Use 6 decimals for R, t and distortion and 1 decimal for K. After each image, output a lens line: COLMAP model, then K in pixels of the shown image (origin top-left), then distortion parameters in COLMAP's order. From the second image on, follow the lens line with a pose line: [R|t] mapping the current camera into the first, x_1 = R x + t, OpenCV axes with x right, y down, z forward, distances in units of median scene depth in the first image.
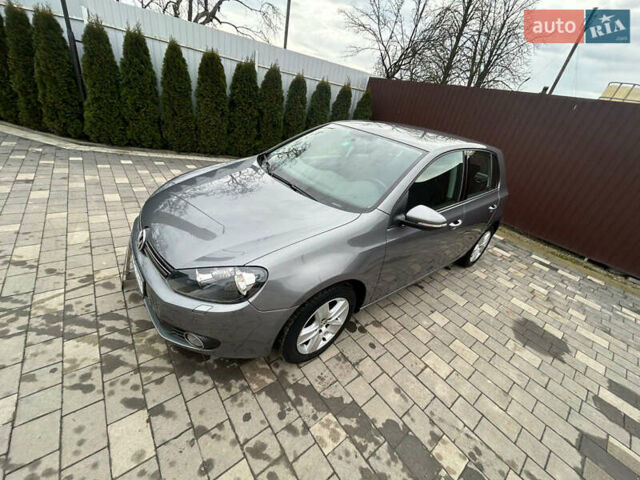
lens RADIAL K [[255.3, 0, 320.4], [0, 255.3, 239.1], [0, 0, 1]] dist [0.000409, -0.000795]
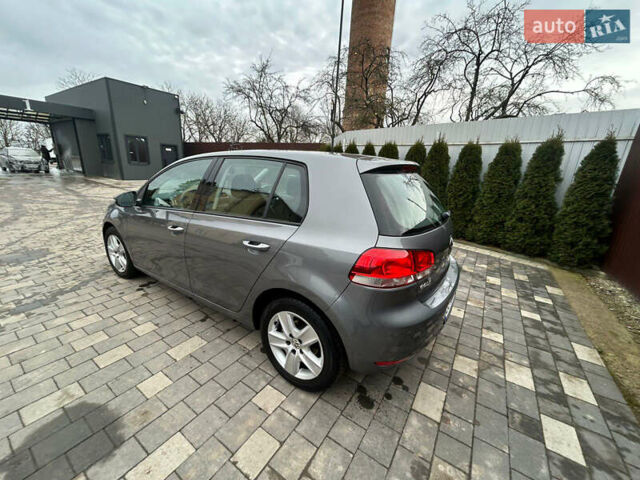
lens RADIAL K [[255.3, 0, 320.2], [0, 255.3, 241.9], [0, 0, 1]] dist [0.000409, -0.000795]
pose [[0.313058, 0.107390, -0.943643, 1.883381], [-0.447815, 0.892893, -0.046951, -0.250682], [0.837530, 0.437275, 0.327618, 1.391826]]
